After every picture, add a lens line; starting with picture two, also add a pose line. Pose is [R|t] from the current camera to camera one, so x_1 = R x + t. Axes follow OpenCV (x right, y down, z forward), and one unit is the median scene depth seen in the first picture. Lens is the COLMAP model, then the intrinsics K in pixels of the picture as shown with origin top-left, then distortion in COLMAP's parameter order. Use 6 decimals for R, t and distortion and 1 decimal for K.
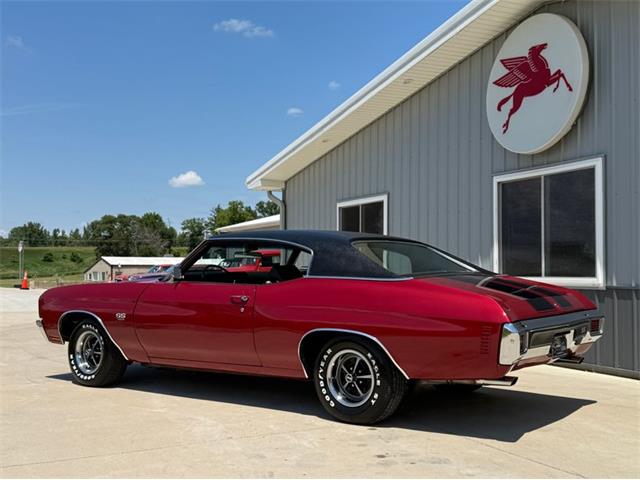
lens RADIAL K [[731.6, 0, 320.8], [0, 731.6, 242.7], [0, 0, 1]] dist [0.069329, 0.000000]
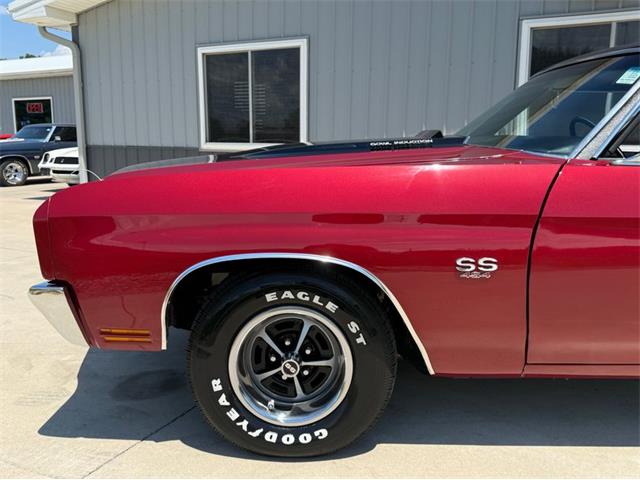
lens RADIAL K [[564.6, 0, 323.7], [0, 564.6, 240.3], [0, 0, 1]] dist [0.080203, -0.122075]
pose [[0.812436, -0.094878, 0.575278, -0.398368], [-0.028649, 0.978983, 0.201918, 0.032750], [-0.582346, -0.180527, 0.792643, 0.704598]]
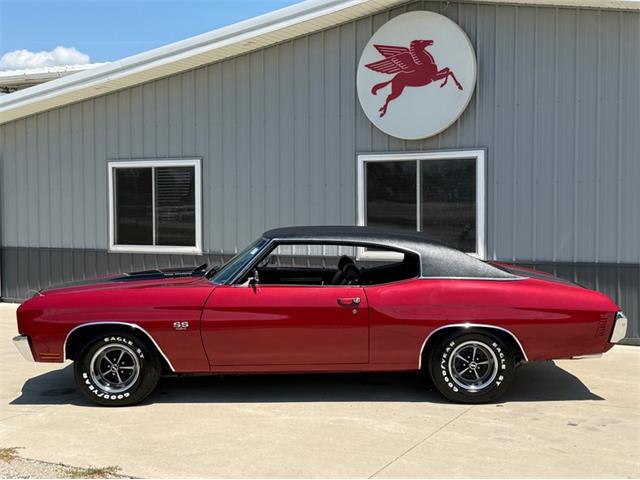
lens RADIAL K [[868.7, 0, 325.3], [0, 868.7, 234.5], [0, 0, 1]] dist [0.112398, 0.000000]
pose [[0.813823, -0.028042, 0.580436, -0.630462], [-0.015209, 0.997465, 0.069514, -0.075639], [-0.580914, -0.065399, 0.811333, 0.021799]]
